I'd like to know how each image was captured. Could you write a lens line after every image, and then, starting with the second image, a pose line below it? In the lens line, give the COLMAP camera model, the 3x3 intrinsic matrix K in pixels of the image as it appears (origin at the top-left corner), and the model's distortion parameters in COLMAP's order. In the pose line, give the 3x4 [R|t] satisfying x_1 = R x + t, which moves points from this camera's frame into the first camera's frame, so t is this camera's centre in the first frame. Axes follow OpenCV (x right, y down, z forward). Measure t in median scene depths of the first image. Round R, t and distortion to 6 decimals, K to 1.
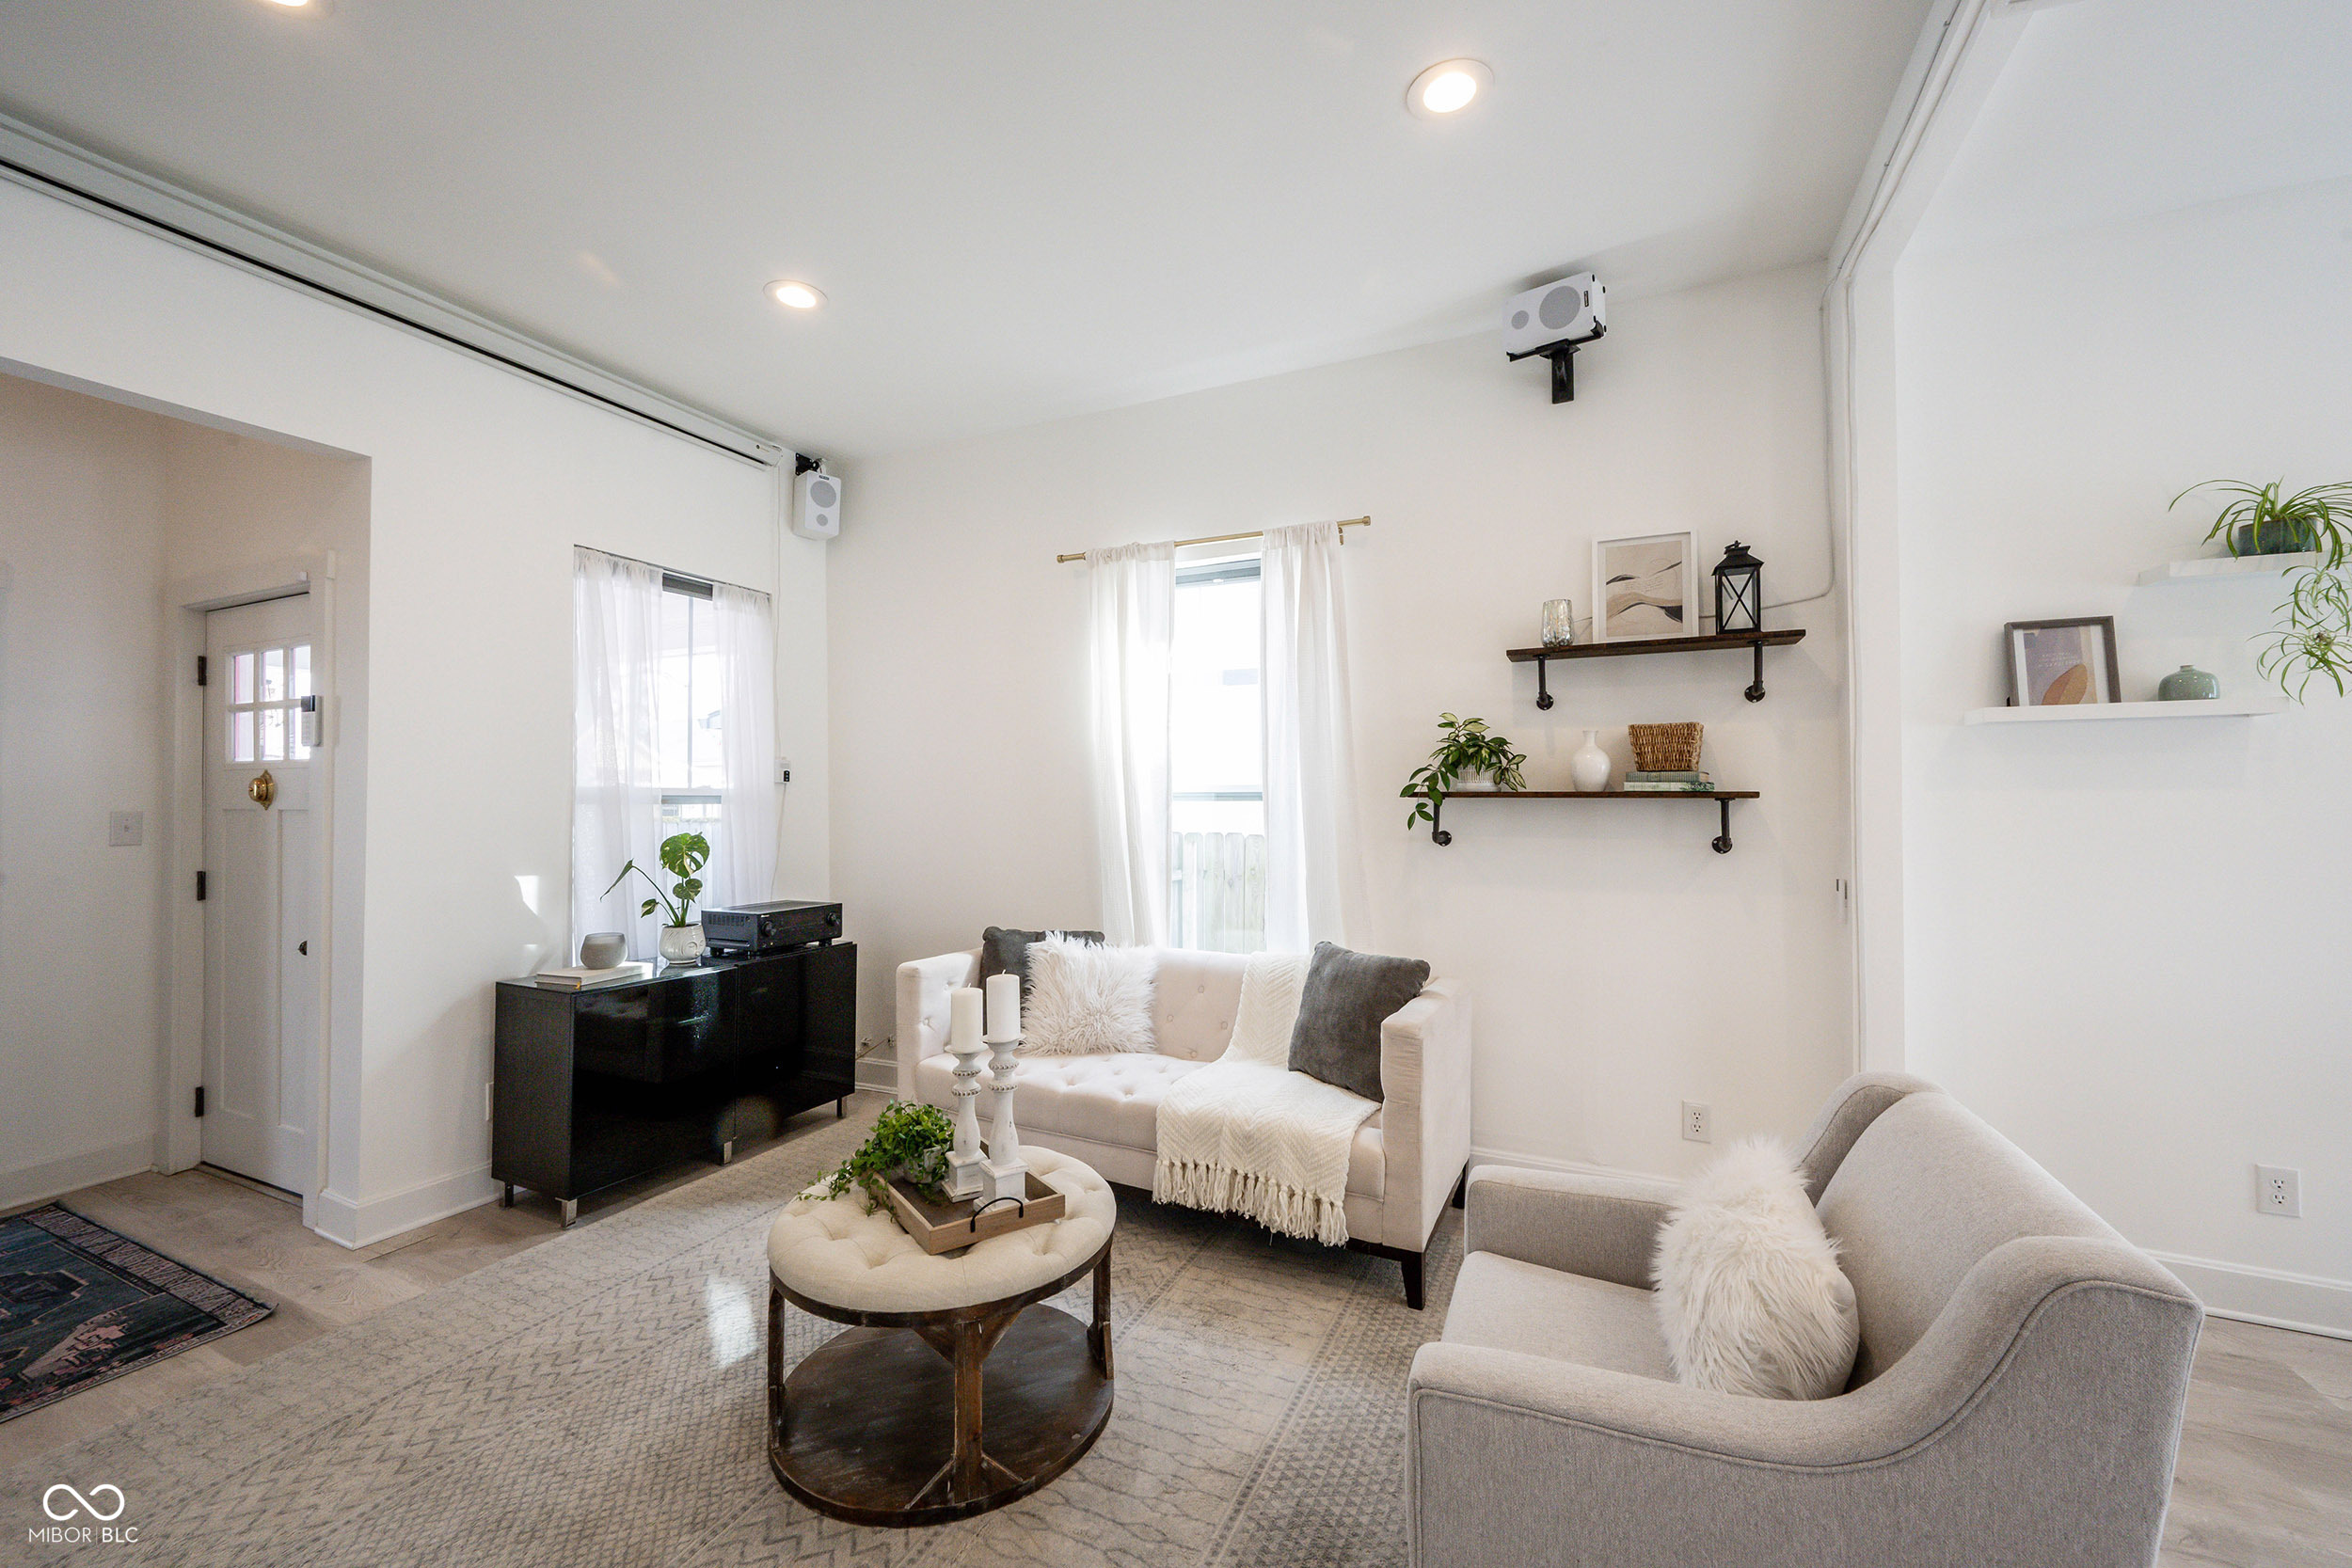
lens RADIAL K [[927.9, 0, 1174.8], [0, 927.9, 784.7], [0, 0, 1]] dist [0.000685, -0.000765]
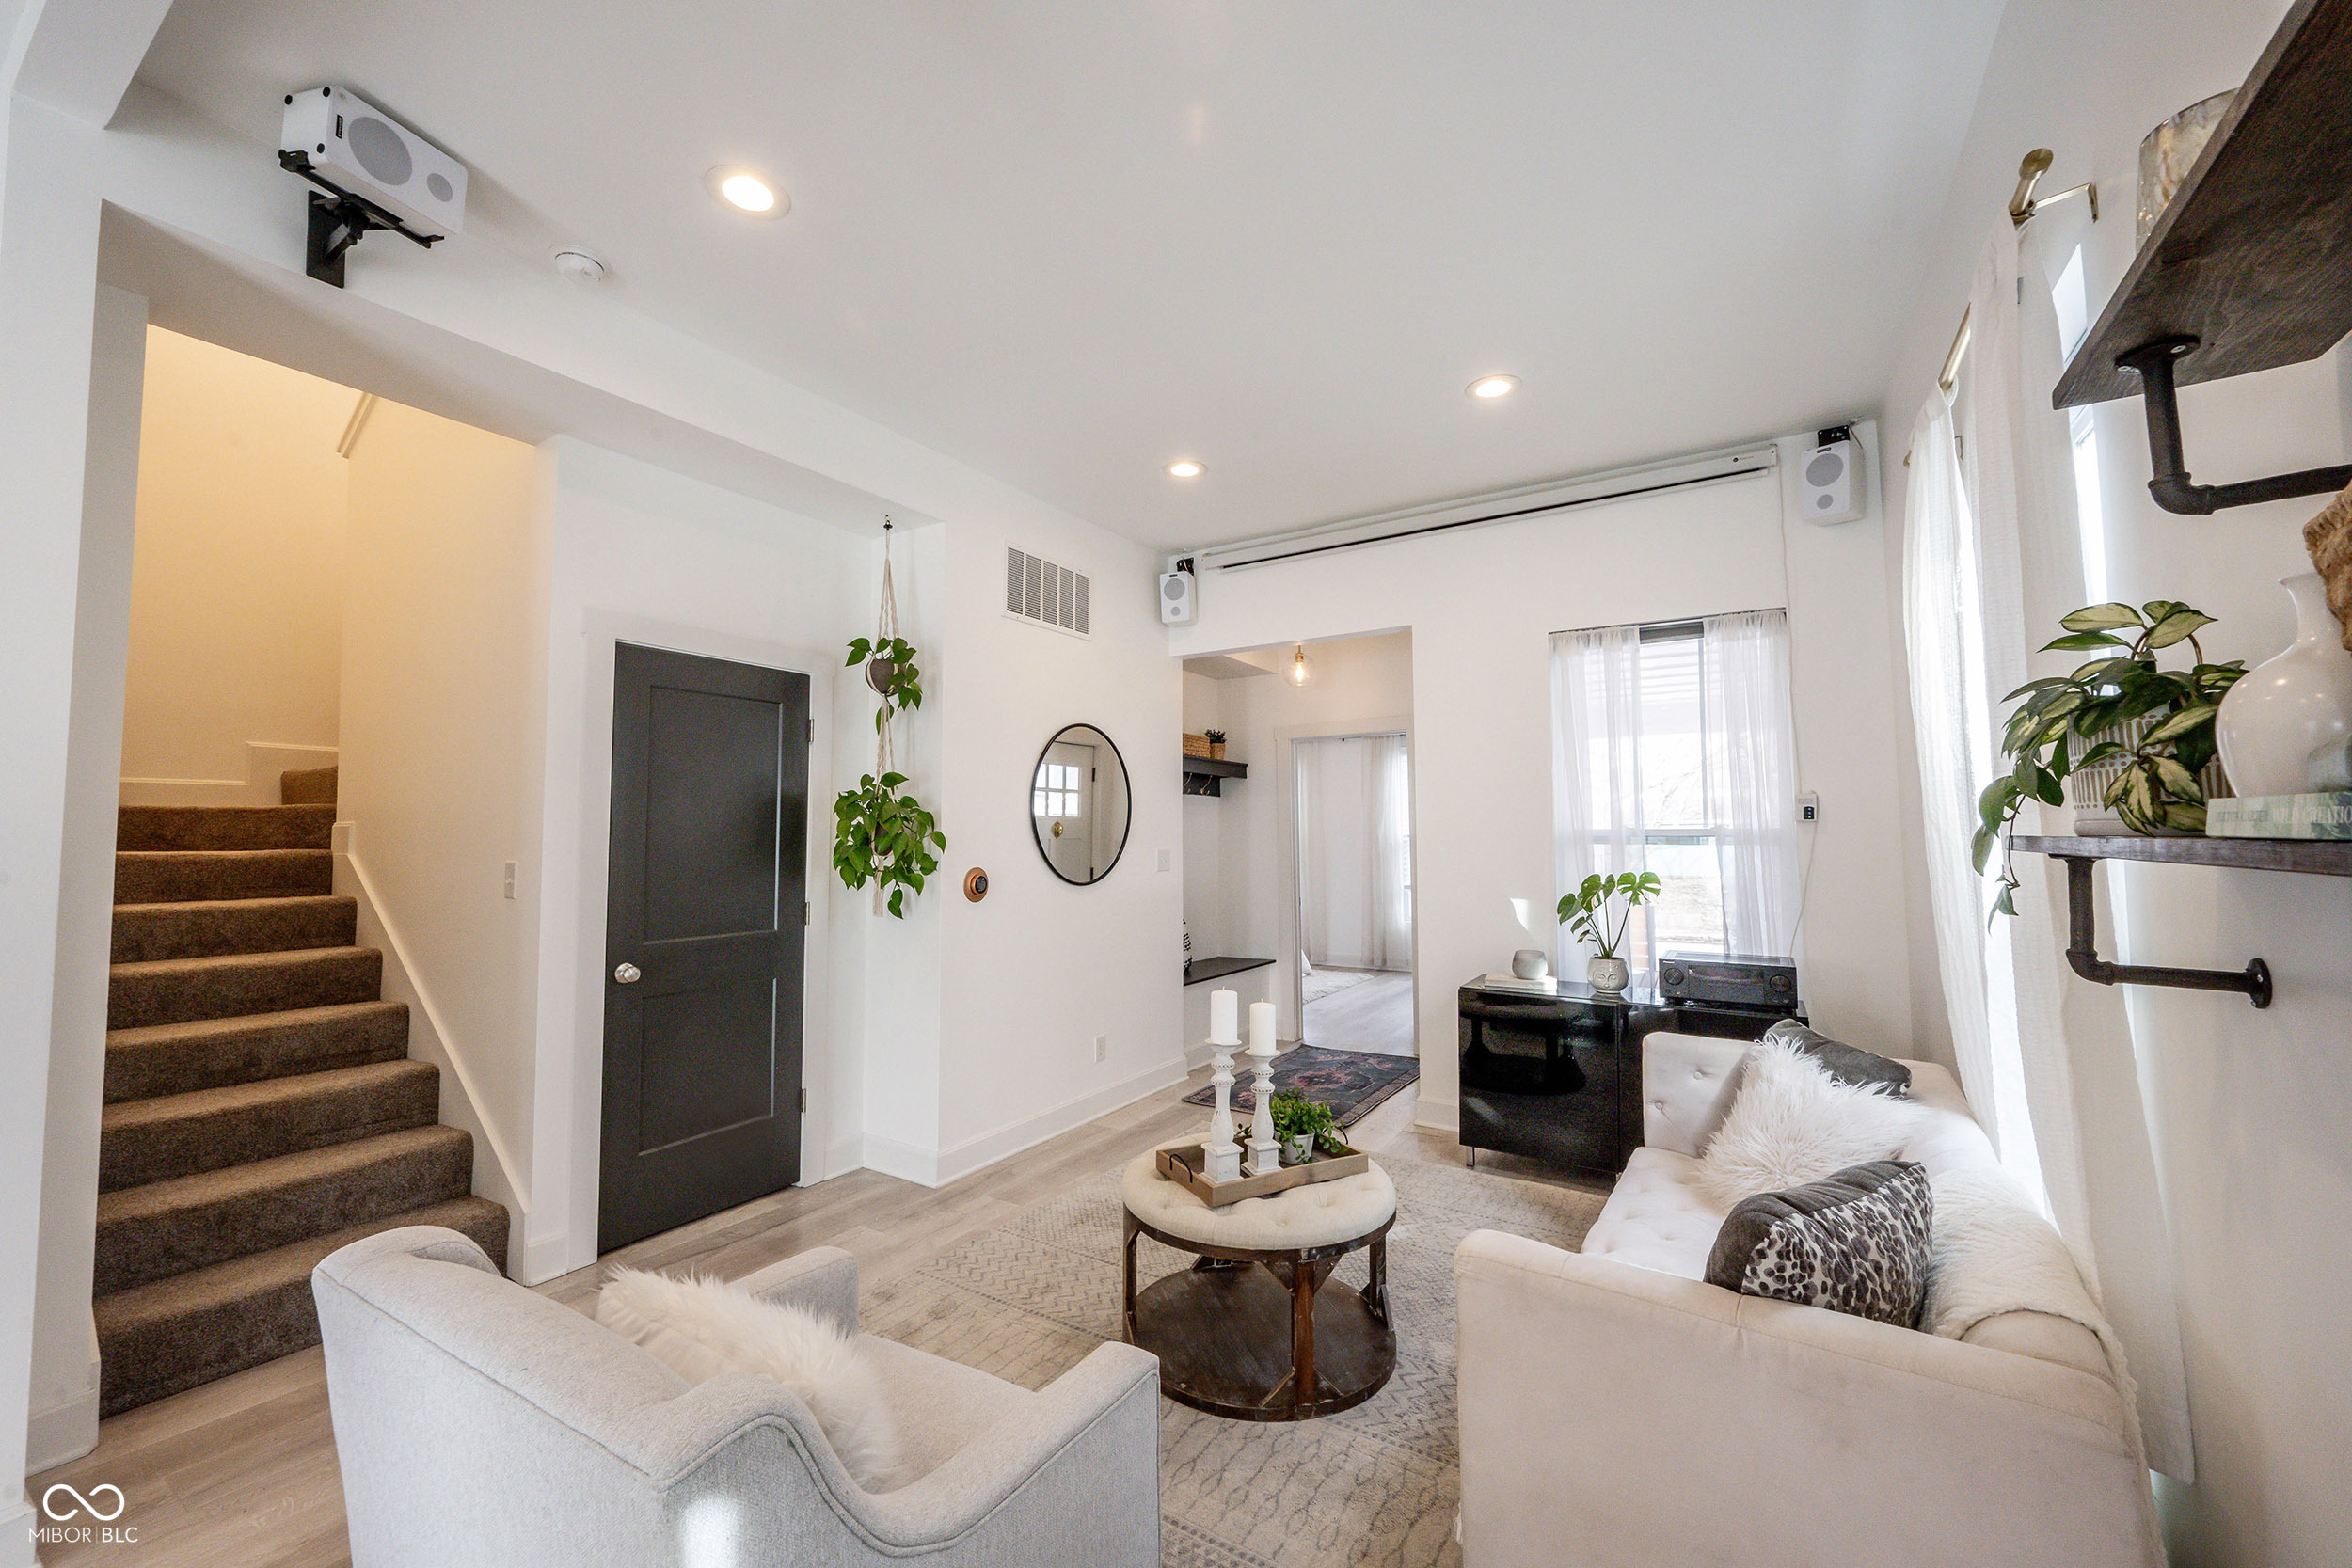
lens RADIAL K [[927.9, 0, 1165.9], [0, 927.9, 789.0], [0, 0, 1]] dist [0.000685, -0.000765]
pose [[-0.128310, -0.047298, -0.990606, 0.639933], [0.018079, 0.998585, -0.050020, 0.000741], [0.991569, -0.024328, -0.127273, 0.662282]]
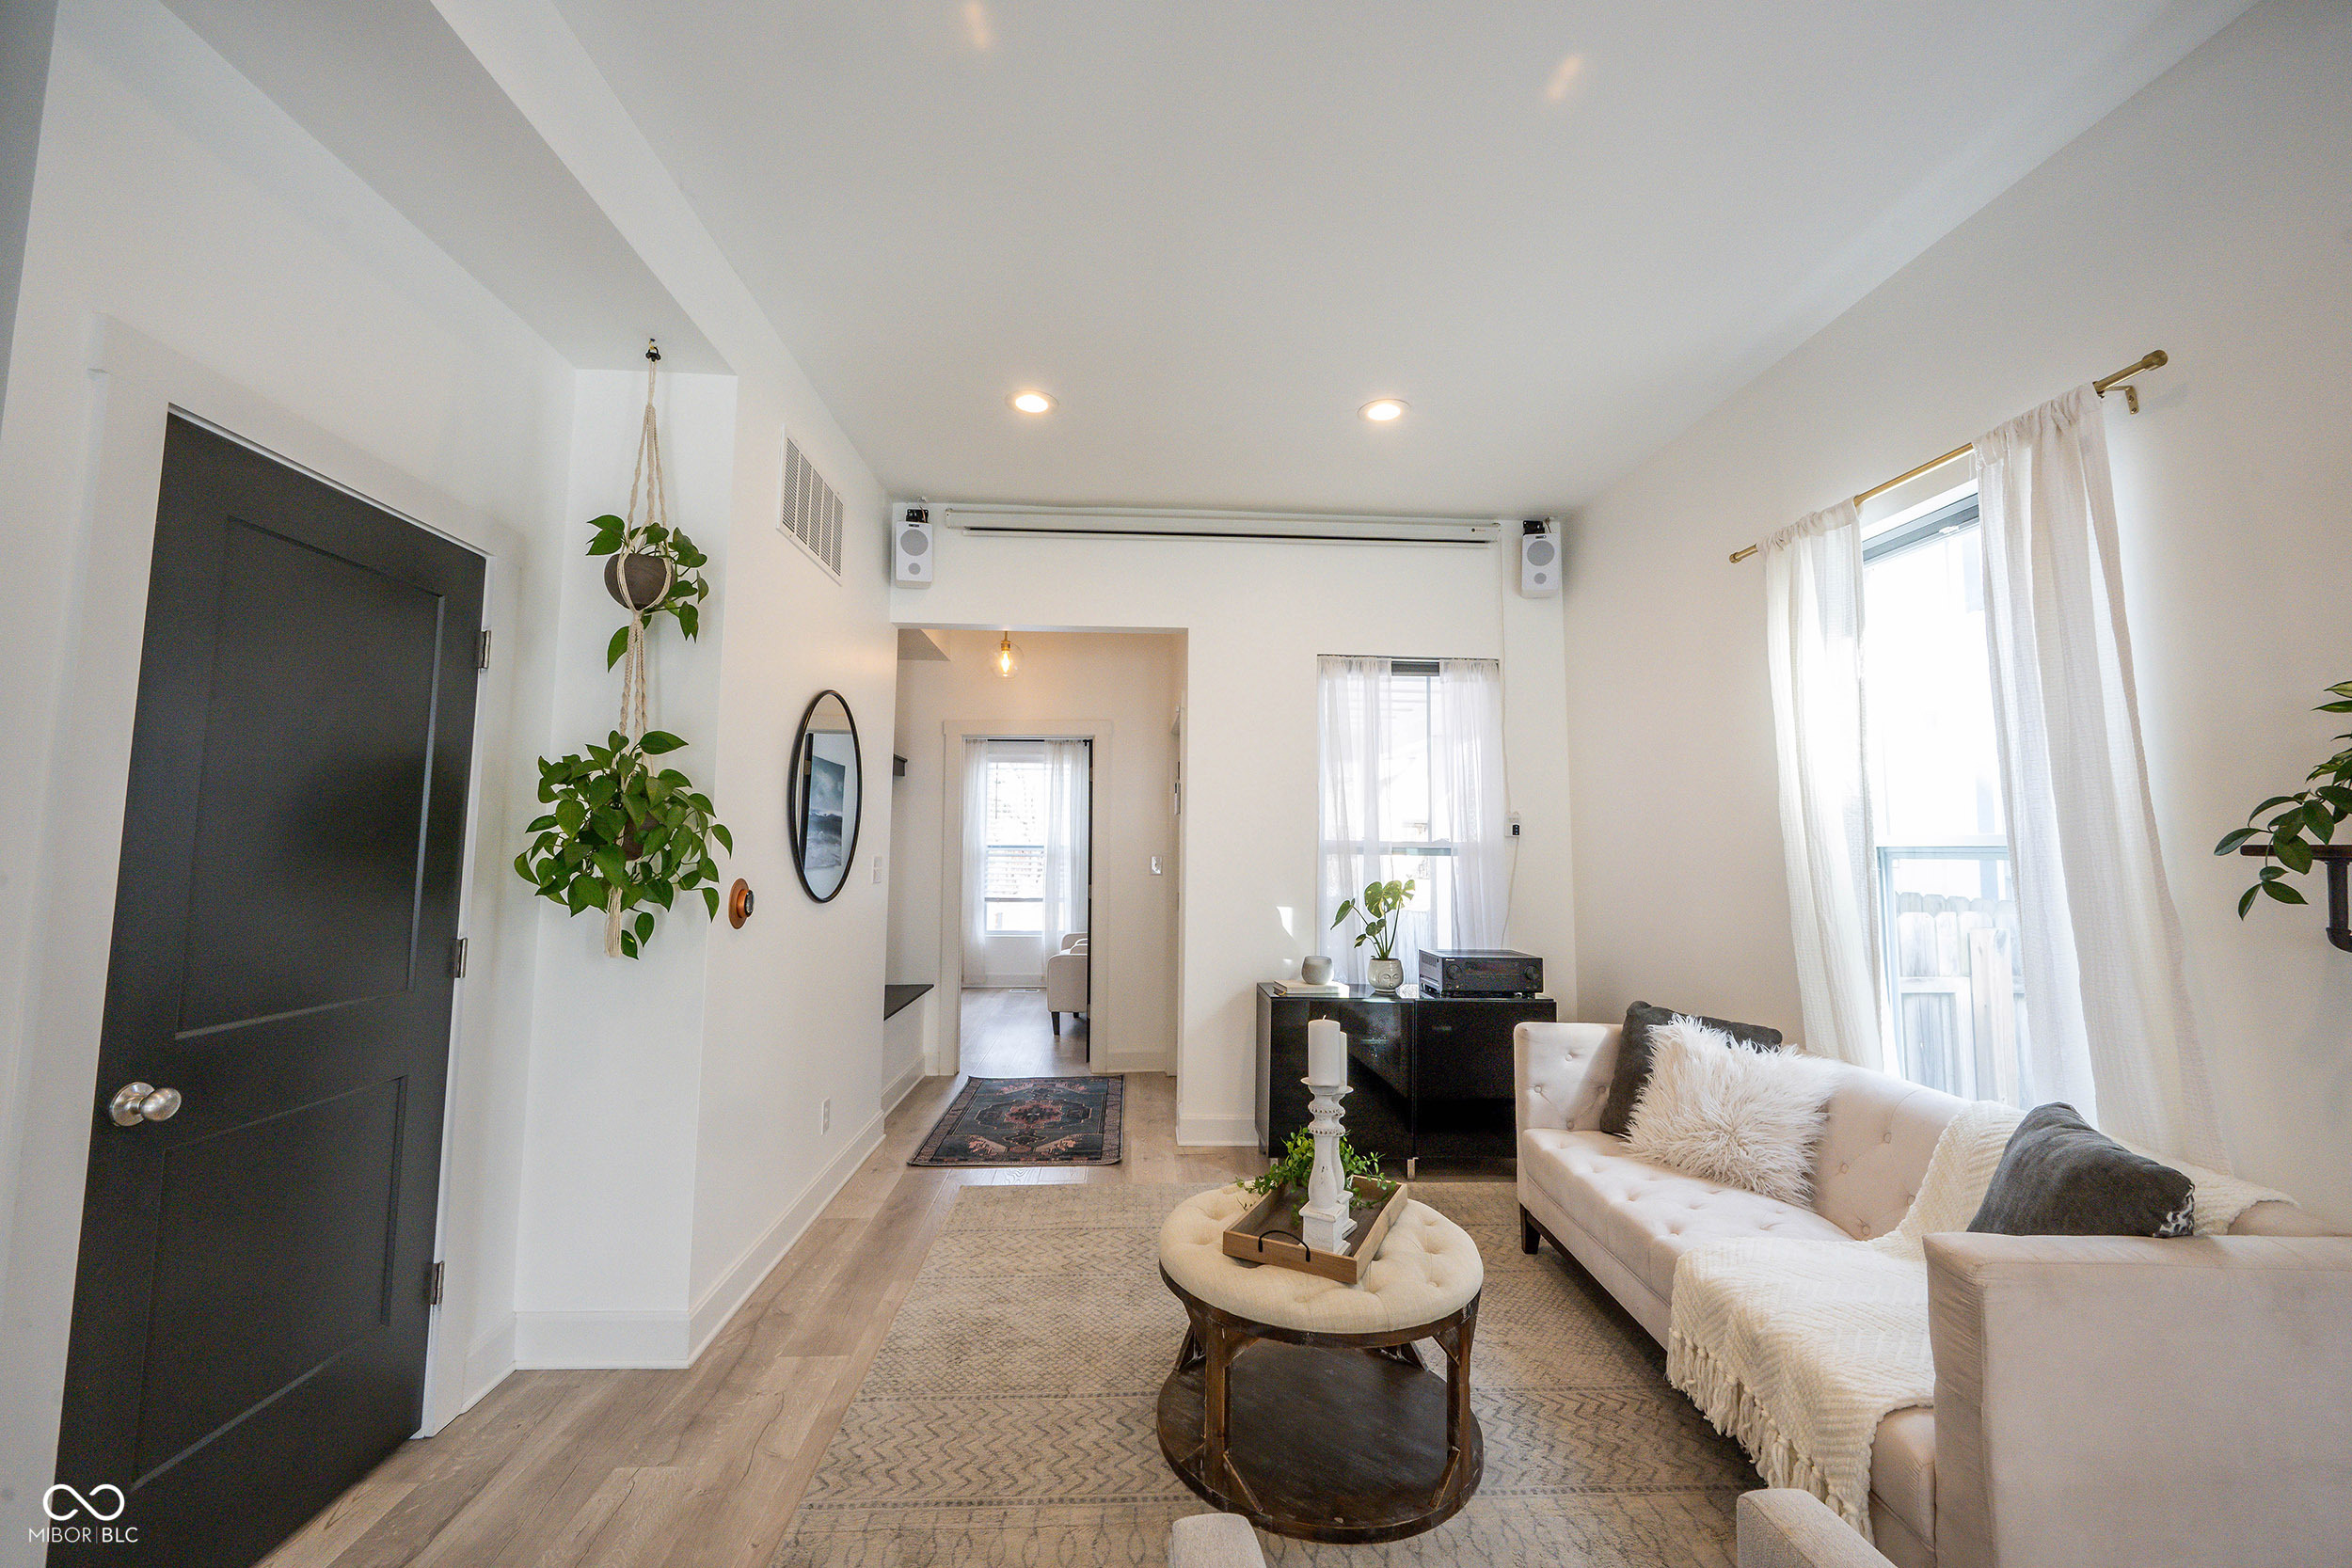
lens RADIAL K [[927.9, 0, 1174.2], [0, 927.9, 778.6], [0, 0, 1]] dist [0.000685, -0.000765]
pose [[0.469260, -0.061089, -0.880945, 0.405537], [0.000656, 0.997628, -0.068831, 0.005557], [0.883060, 0.031721, 0.468187, 0.221384]]
